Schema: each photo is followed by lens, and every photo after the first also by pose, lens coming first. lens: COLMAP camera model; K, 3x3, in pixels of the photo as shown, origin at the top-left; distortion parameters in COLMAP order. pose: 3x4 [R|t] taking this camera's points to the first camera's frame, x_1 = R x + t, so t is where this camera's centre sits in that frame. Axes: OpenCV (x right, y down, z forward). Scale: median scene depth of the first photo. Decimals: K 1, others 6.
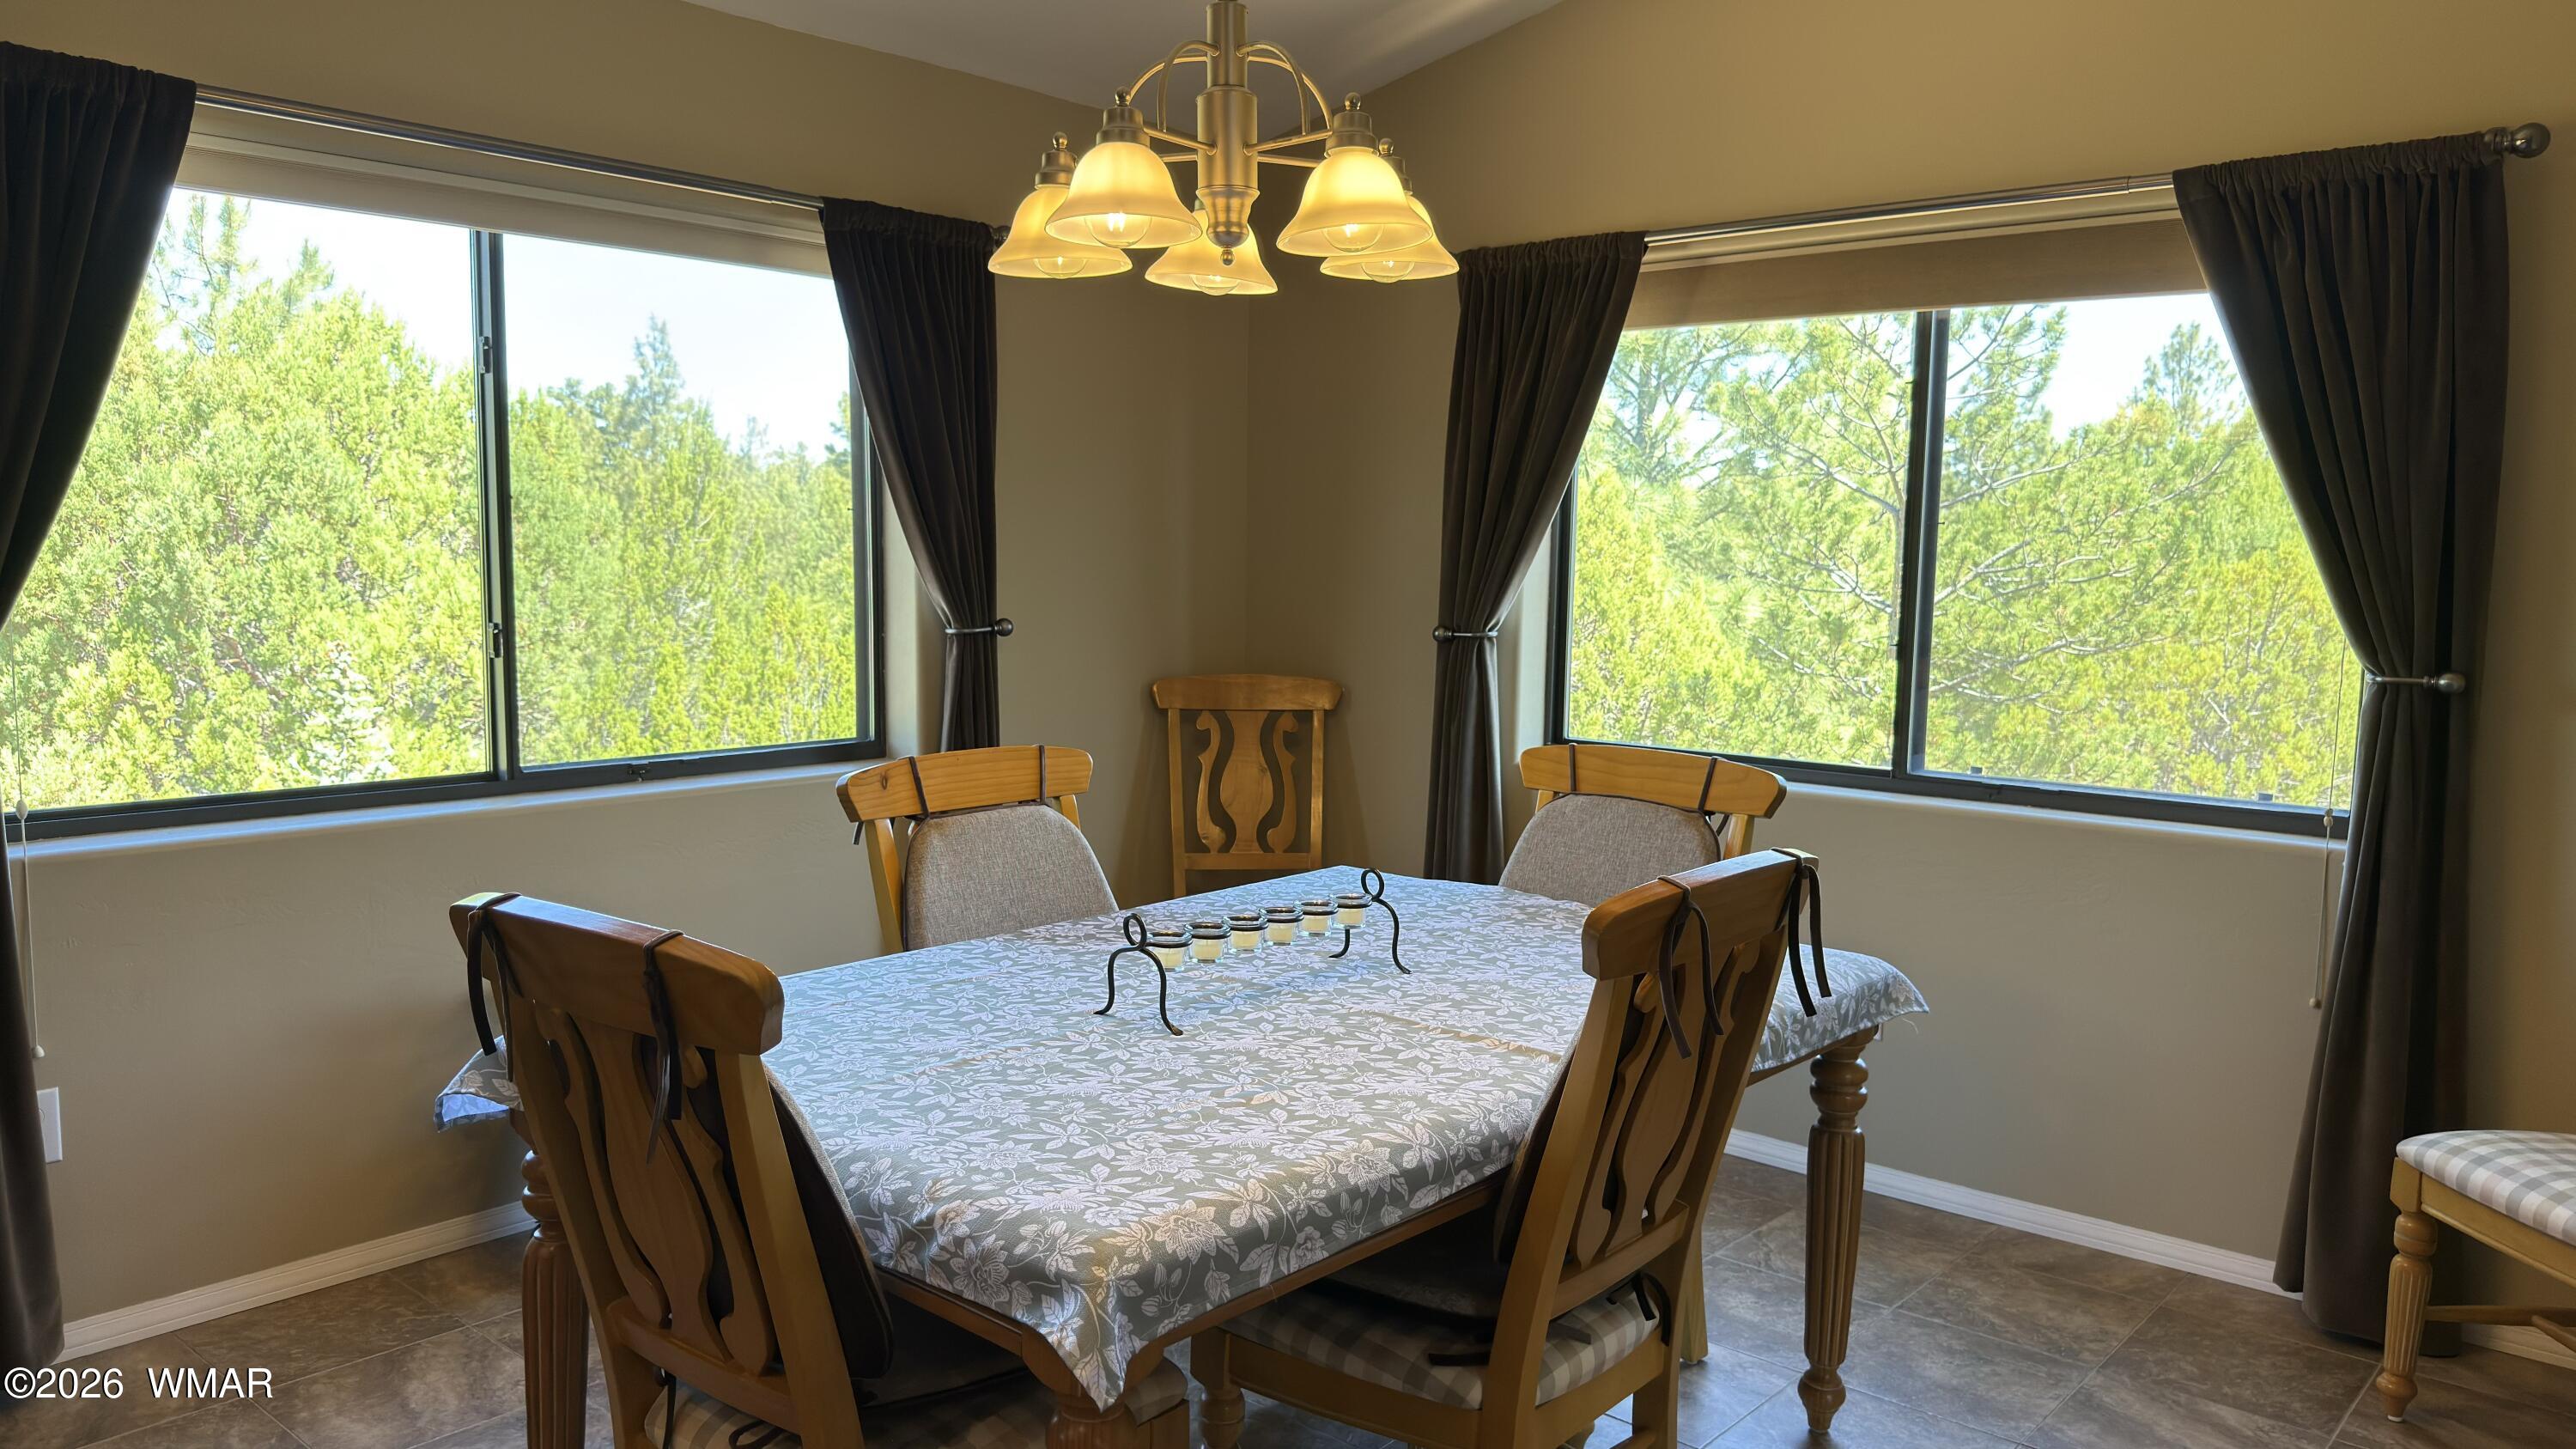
lens RADIAL K [[1797.5, 0, 1258.8], [0, 1797.5, 724.2], [0, 0, 1]] dist [0.071578, -0.103679]
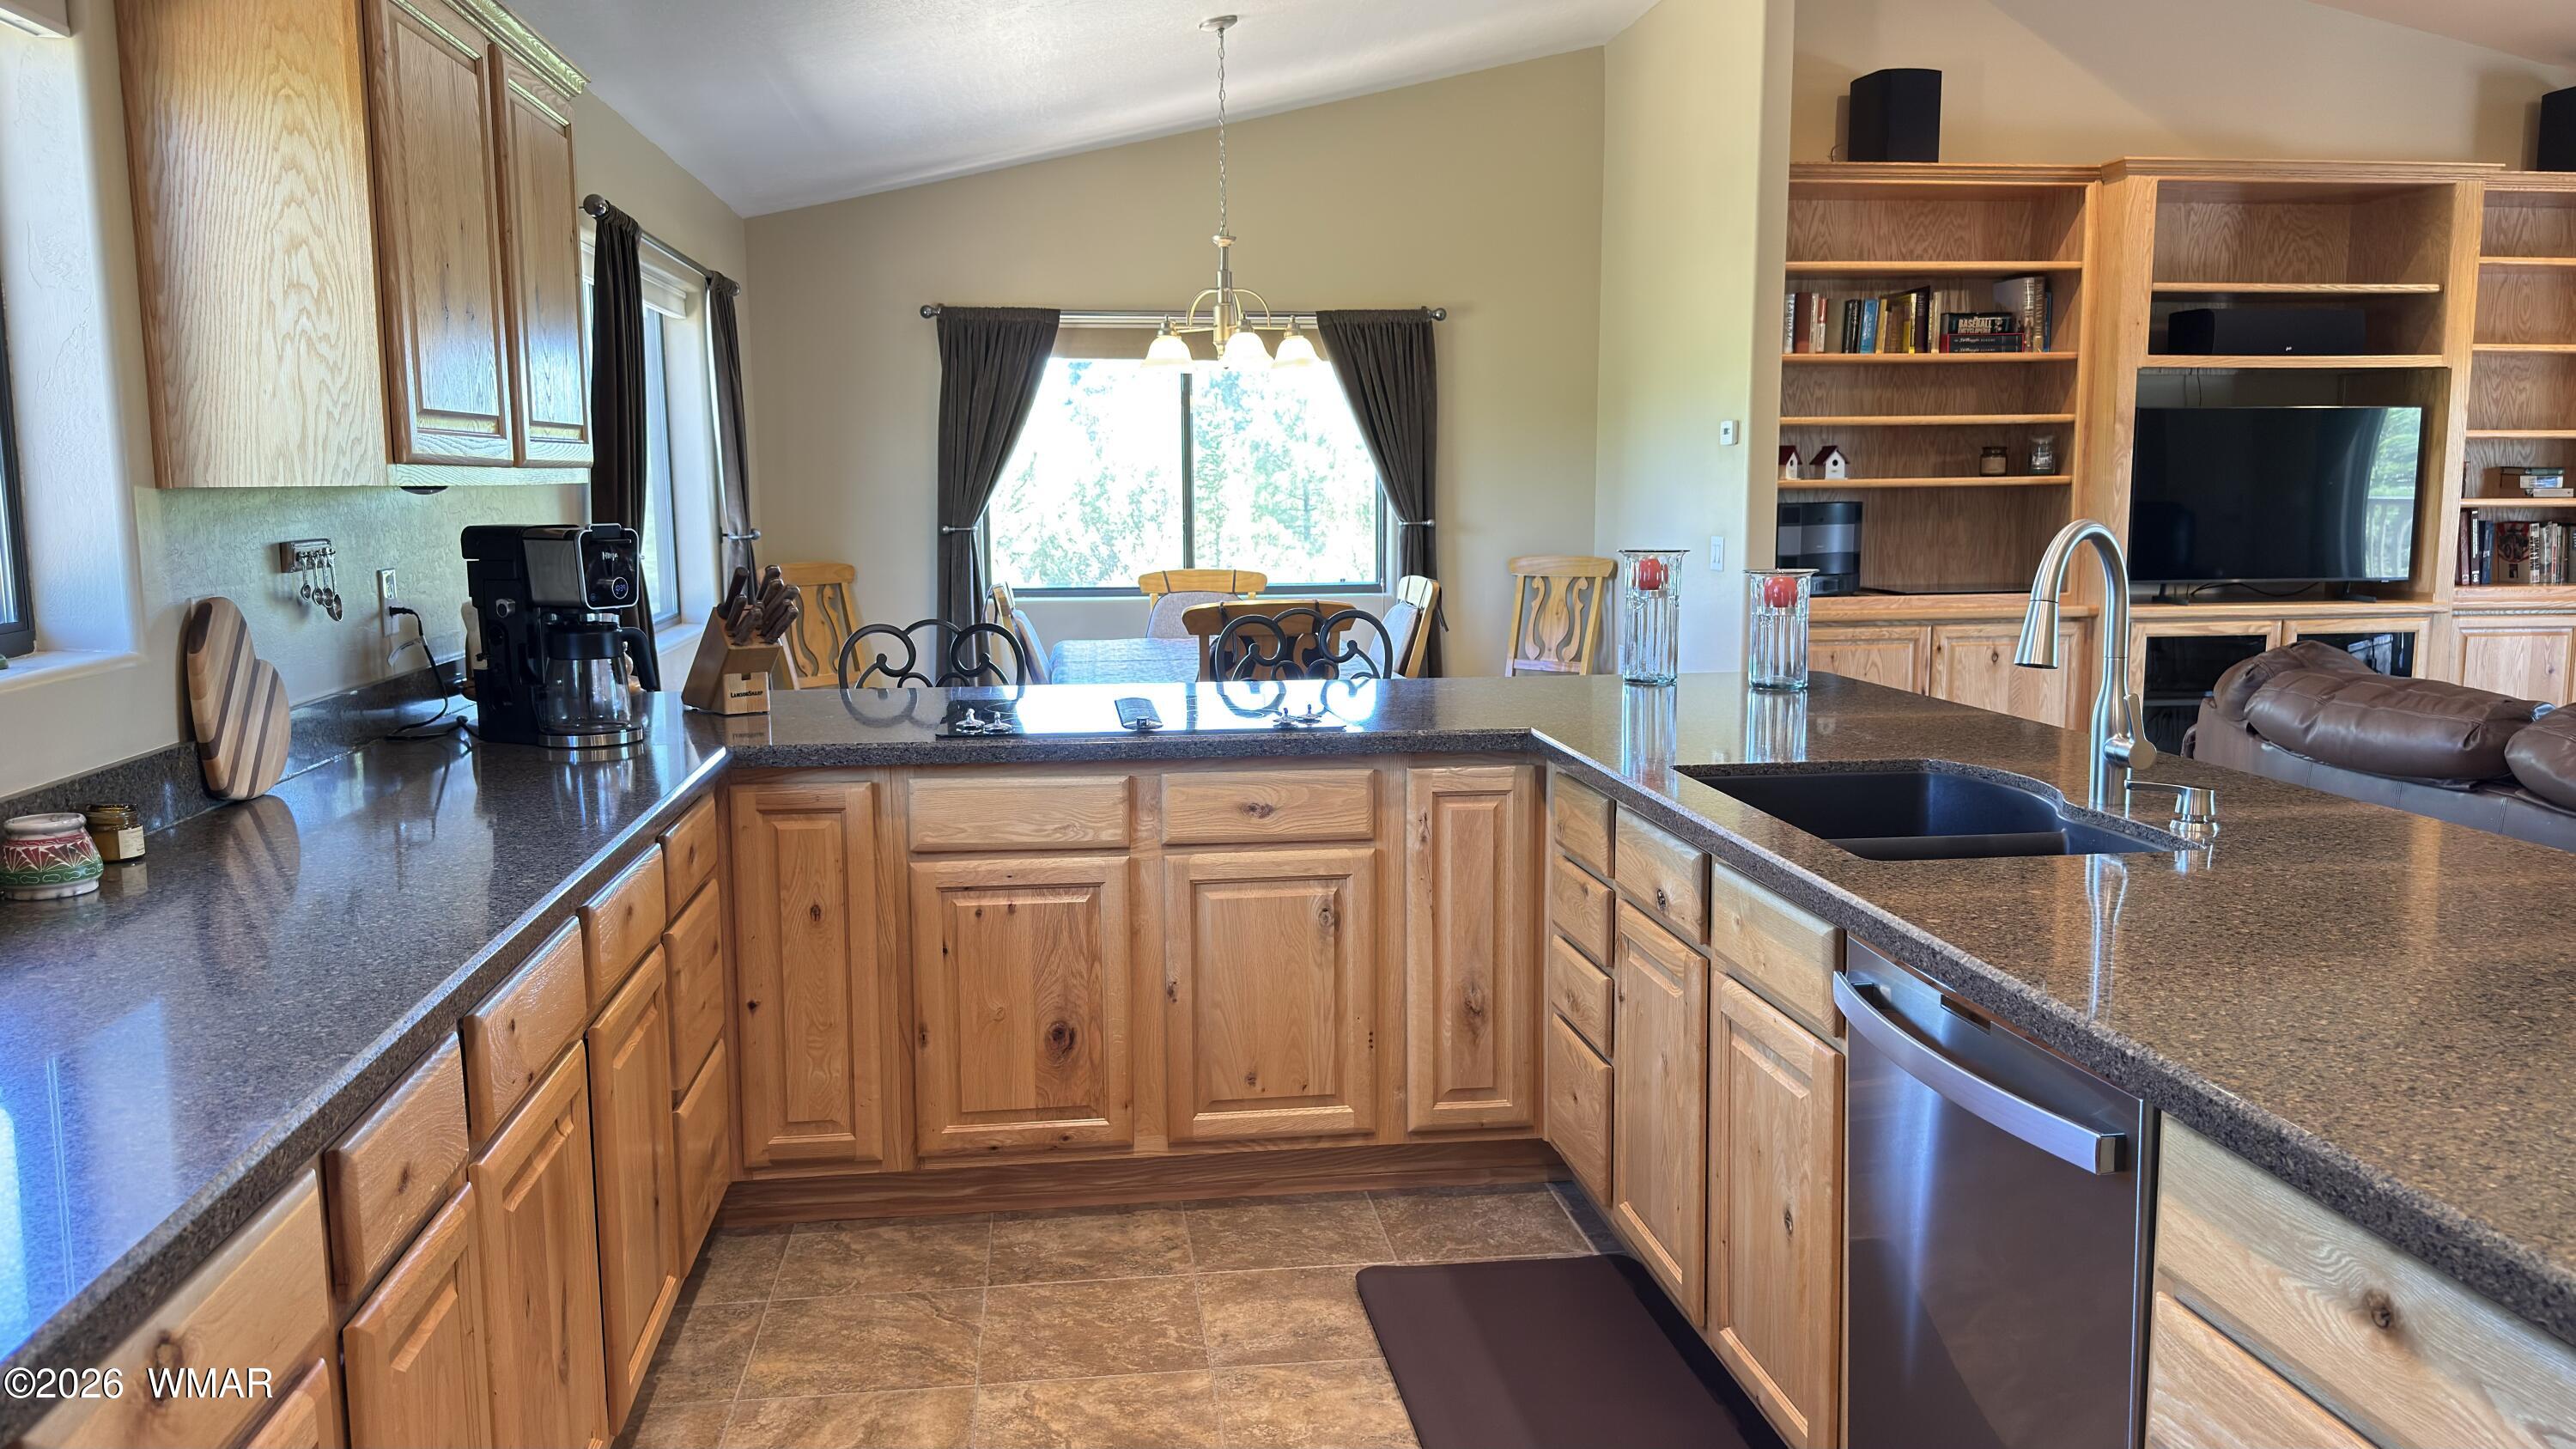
lens RADIAL K [[1928.0, 0, 1229.8], [0, 1928.0, 752.2], [0, 0, 1]] dist [0.009945, -0.022925]
pose [[0.663552, -0.129117, 0.736904, -1.230434], [0.095461, 0.991556, 0.087777, 0.027162], [-0.742015, 0.012101, 0.670275, -0.486191]]
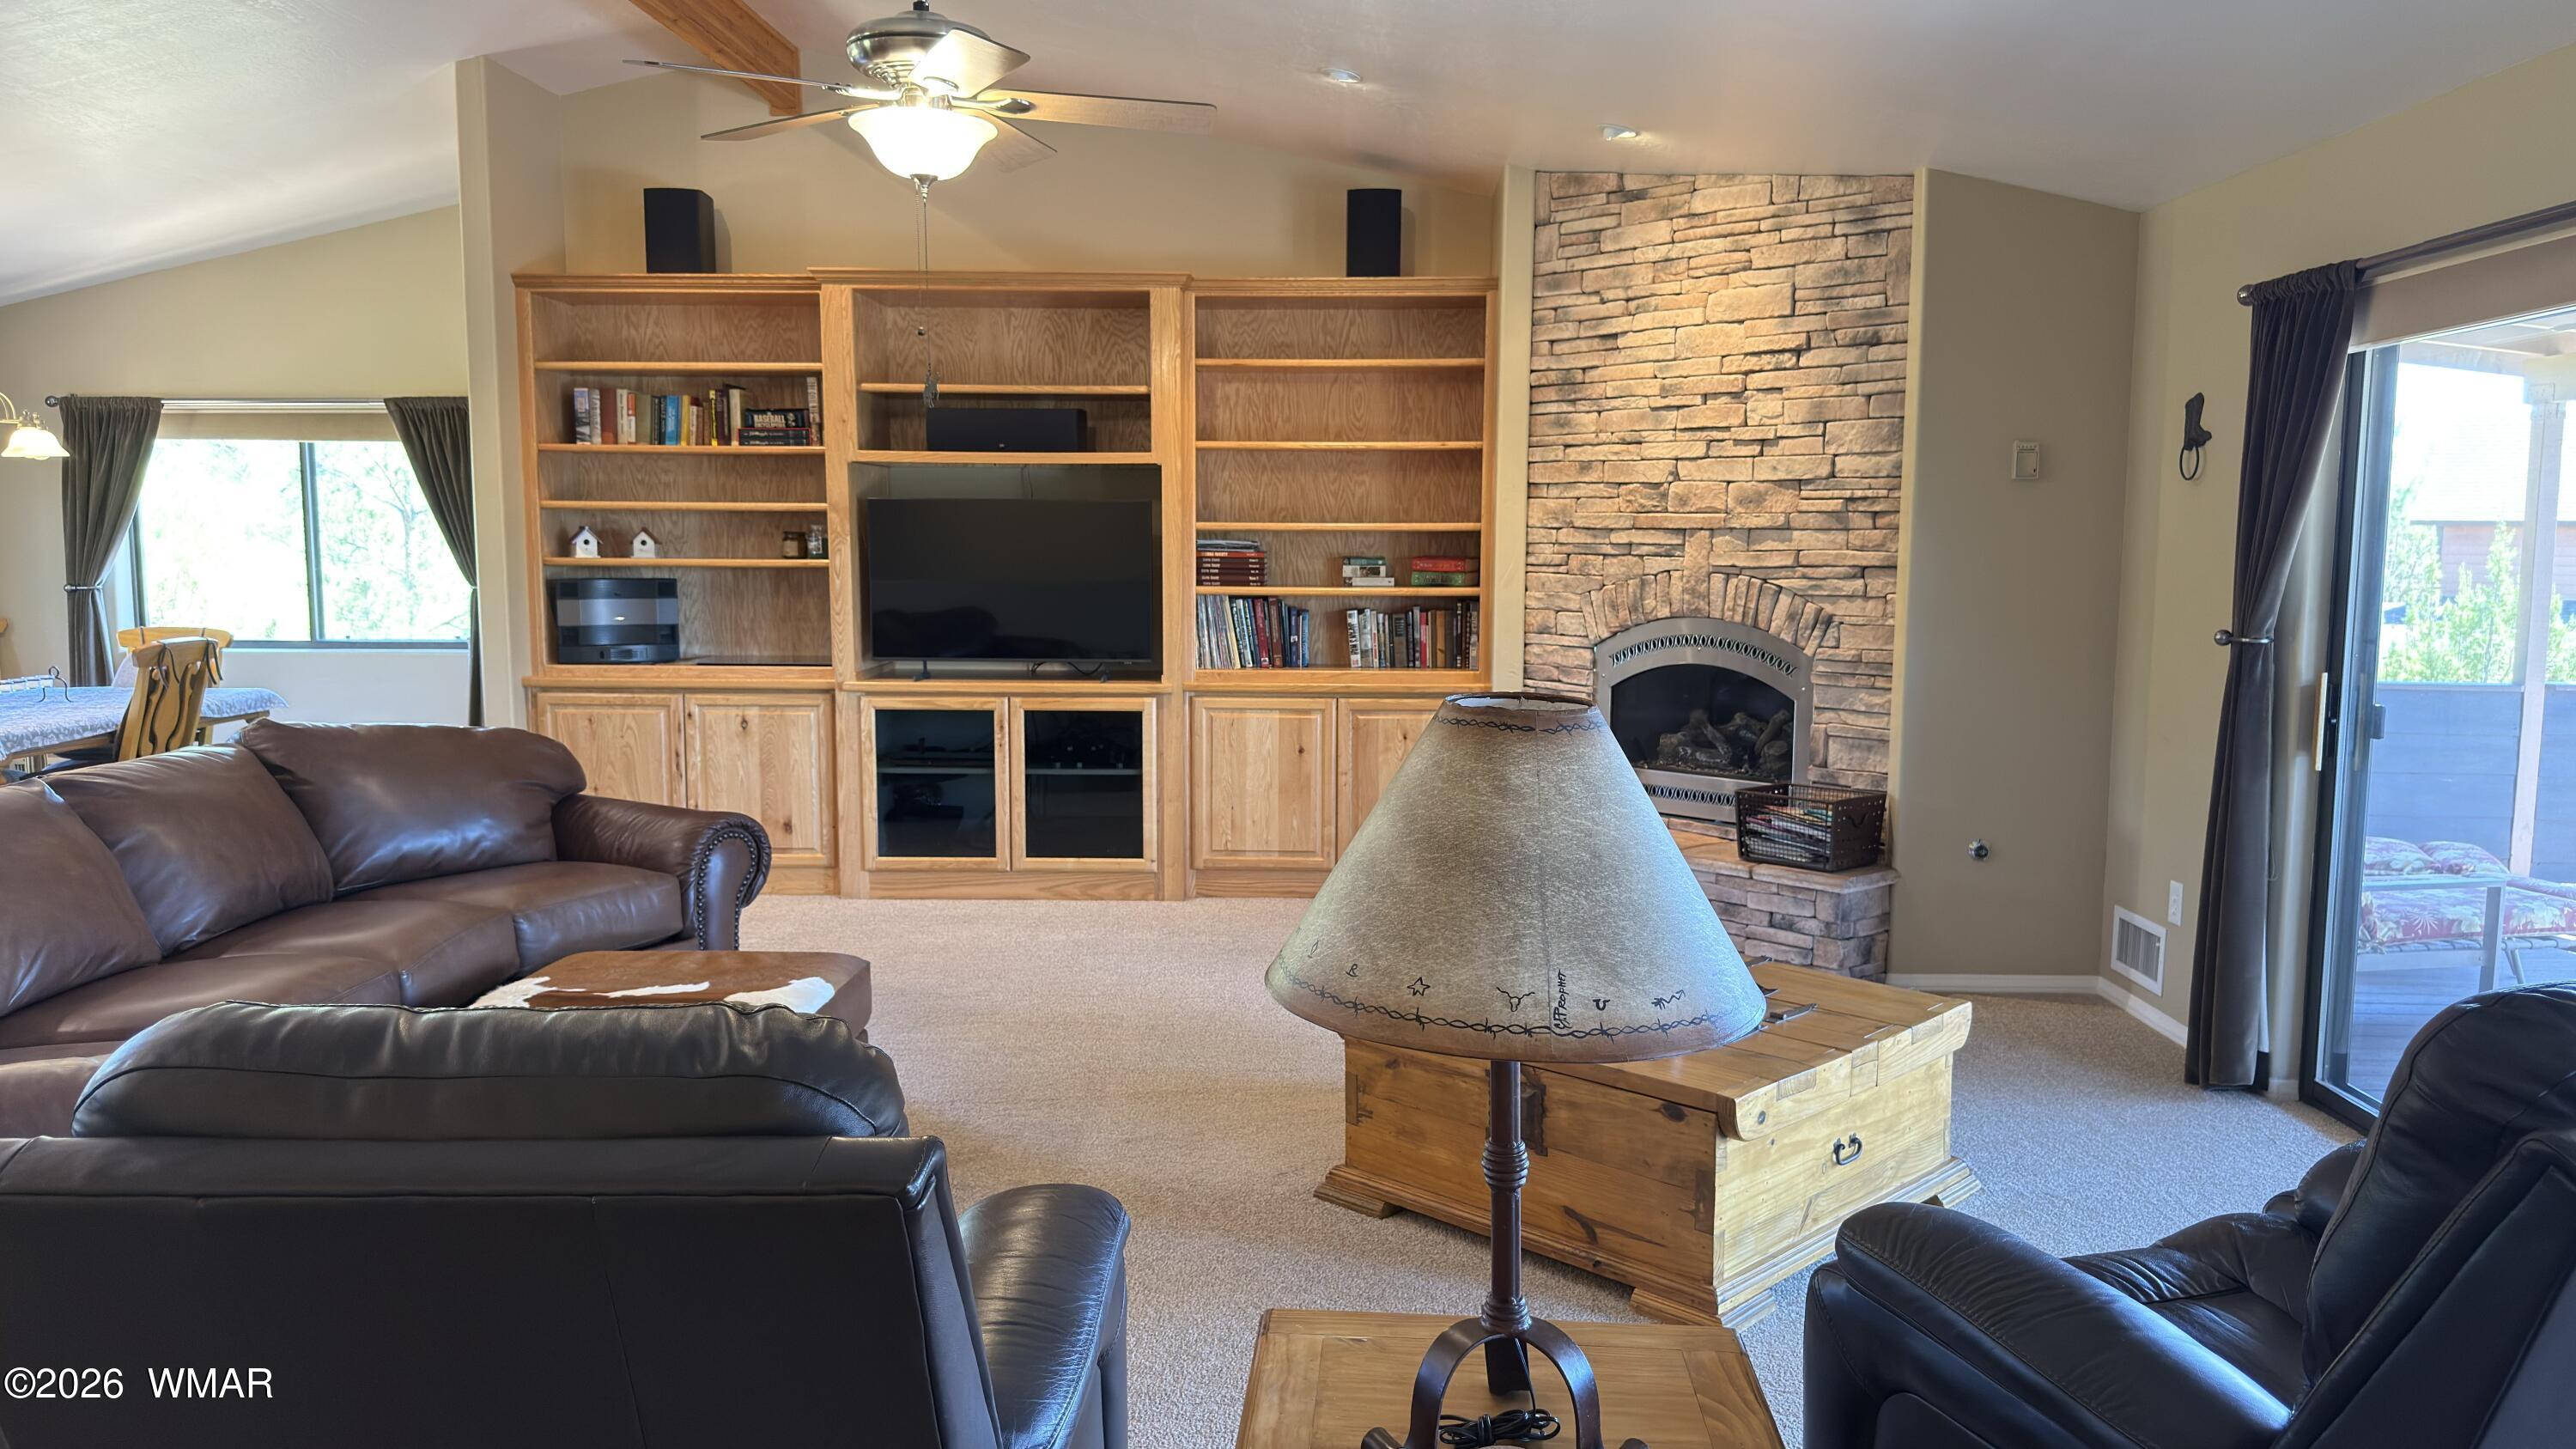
lens RADIAL K [[1797.5, 0, 1284.4], [0, 1797.5, 748.3], [0, 0, 1]] dist [0.071578, -0.103679]
pose [[0.765138, -0.090589, 0.637462, -0.185522], [0.073947, 0.995865, 0.052764, 0.132150], [-0.639606, 0.006767, 0.768673, -1.557351]]
